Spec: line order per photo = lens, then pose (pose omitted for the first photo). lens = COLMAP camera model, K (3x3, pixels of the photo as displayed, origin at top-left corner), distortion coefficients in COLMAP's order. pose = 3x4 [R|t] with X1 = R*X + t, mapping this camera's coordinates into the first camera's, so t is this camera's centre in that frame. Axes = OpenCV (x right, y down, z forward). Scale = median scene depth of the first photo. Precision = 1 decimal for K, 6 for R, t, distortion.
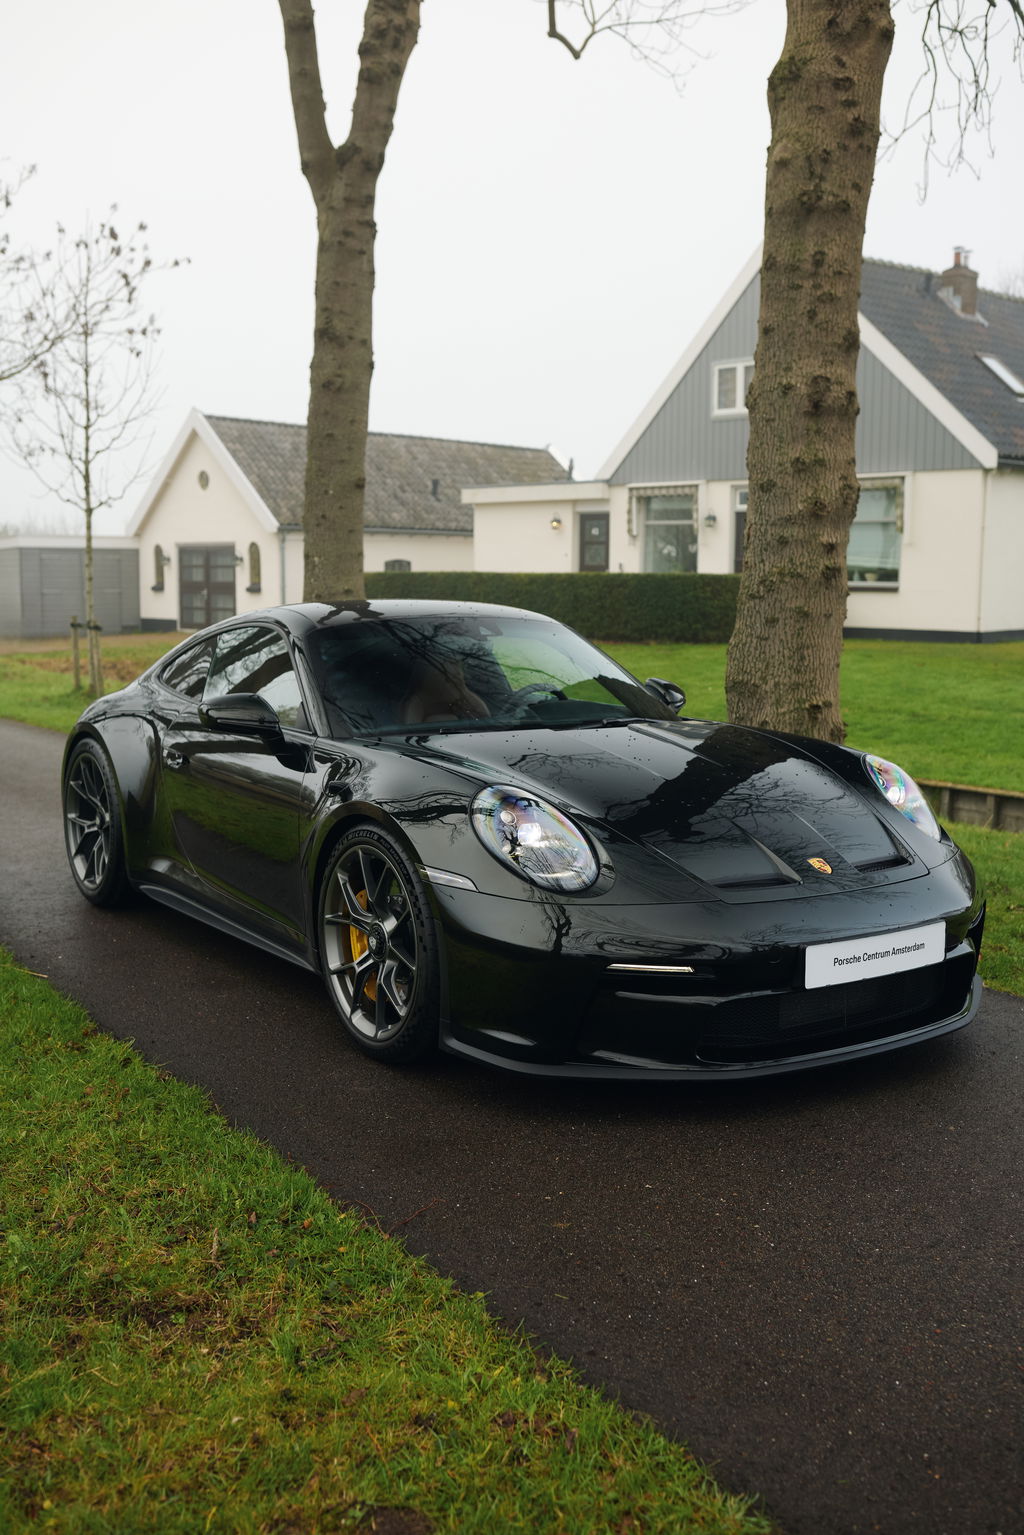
lens RADIAL K [[1455.0, 0, 512.0], [0, 1455.0, 767.5], [0, 0, 1]] dist [-0.010650, -0.011071]
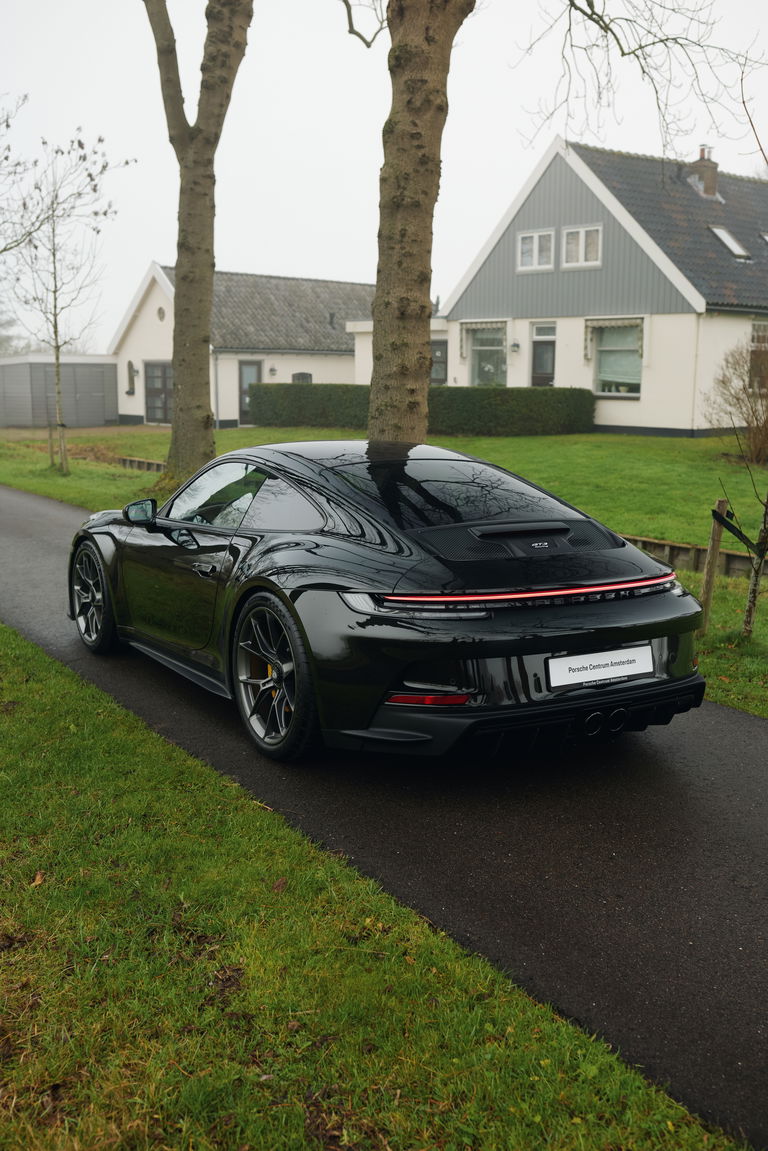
lens RADIAL K [[1152.5, 0, 408.8], [0, 1152.5, 608.6], [0, 0, 1]] dist [-0.006701, -0.015255]
pose [[0.999581, 0.009724, -0.027266, 0.082304], [-0.007854, 0.997664, 0.067863, 0.007906], [0.027862, -0.067620, 0.997322, -0.152330]]
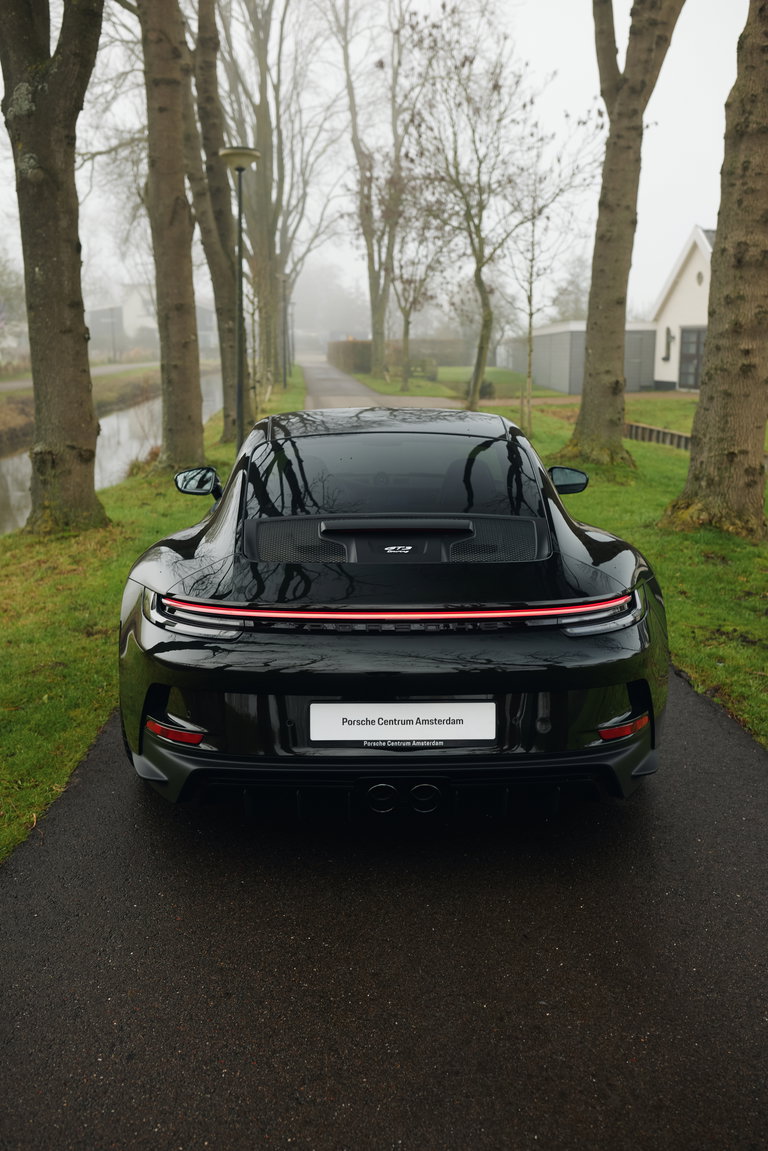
lens RADIAL K [[1114.3, 0, 384.0], [0, 1114.3, 575.5], [0, 0, 1]] dist [0.000106, -0.017478]
pose [[0.842168, 0.098191, -0.530200, 0.176204], [-0.058099, 0.994080, 0.091816, 0.000406], [0.536077, -0.046520, 0.842887, -0.075736]]
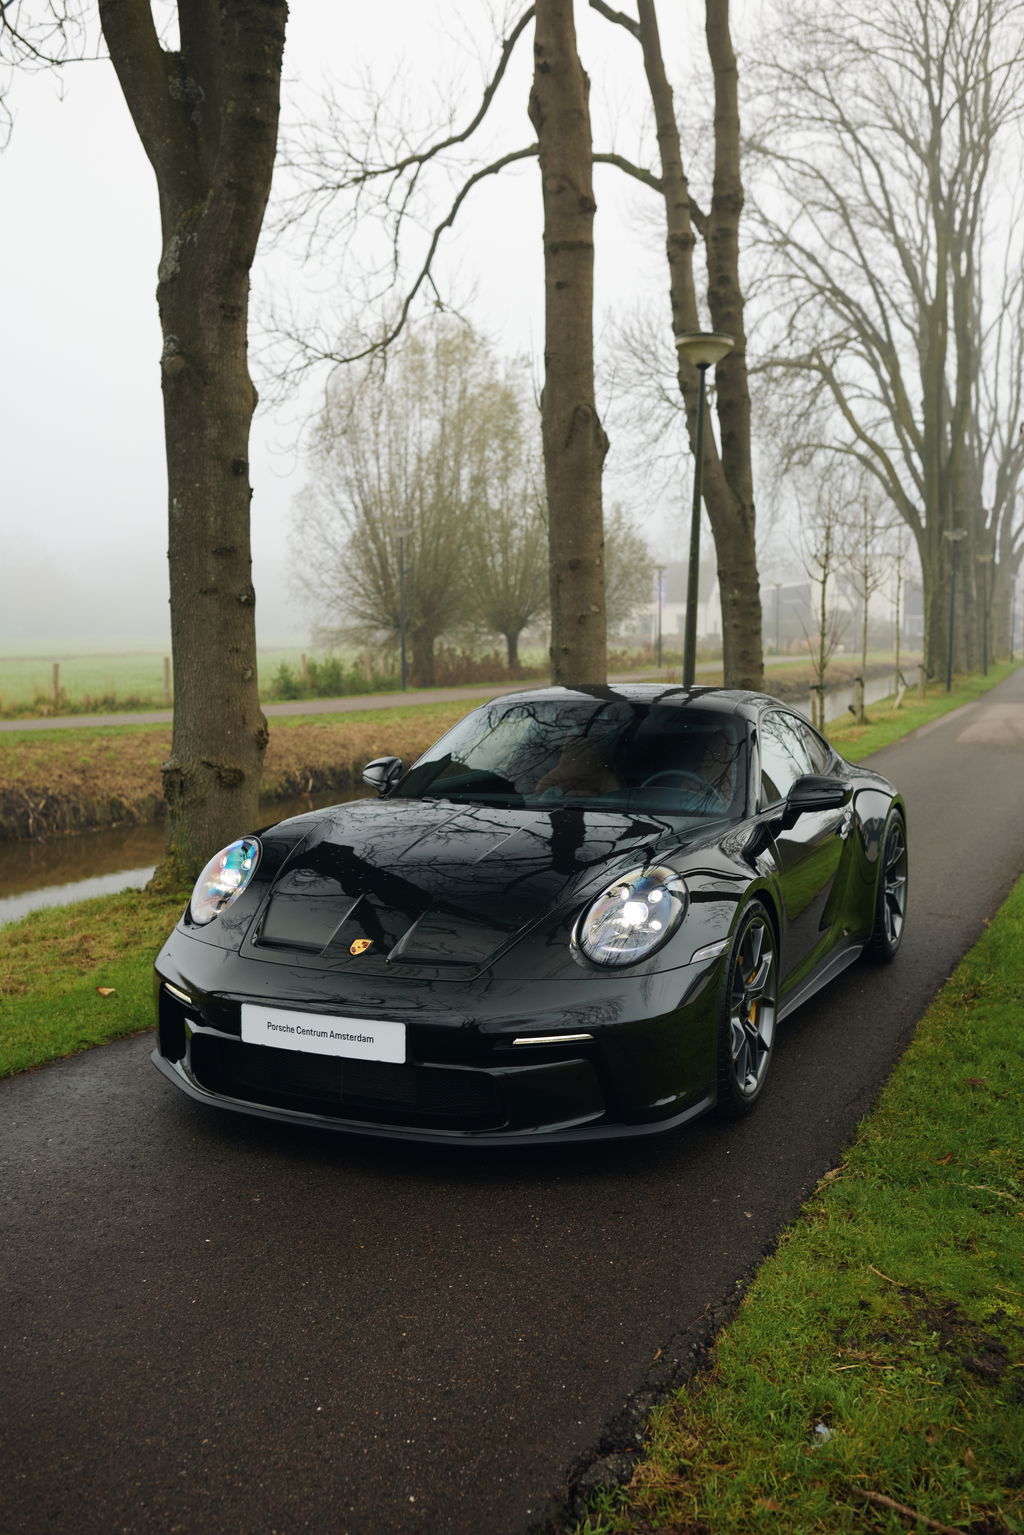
lens RADIAL K [[1486.1, 0, 512.0], [0, 1486.1, 767.5], [0, 0, 1]] dist [0.000106, -0.017478]
pose [[0.551124, 0.067397, -0.831697, 0.198470], [-0.102141, 0.994686, 0.012921, -0.014533], [0.828148, 0.077829, 0.555080, 0.081356]]
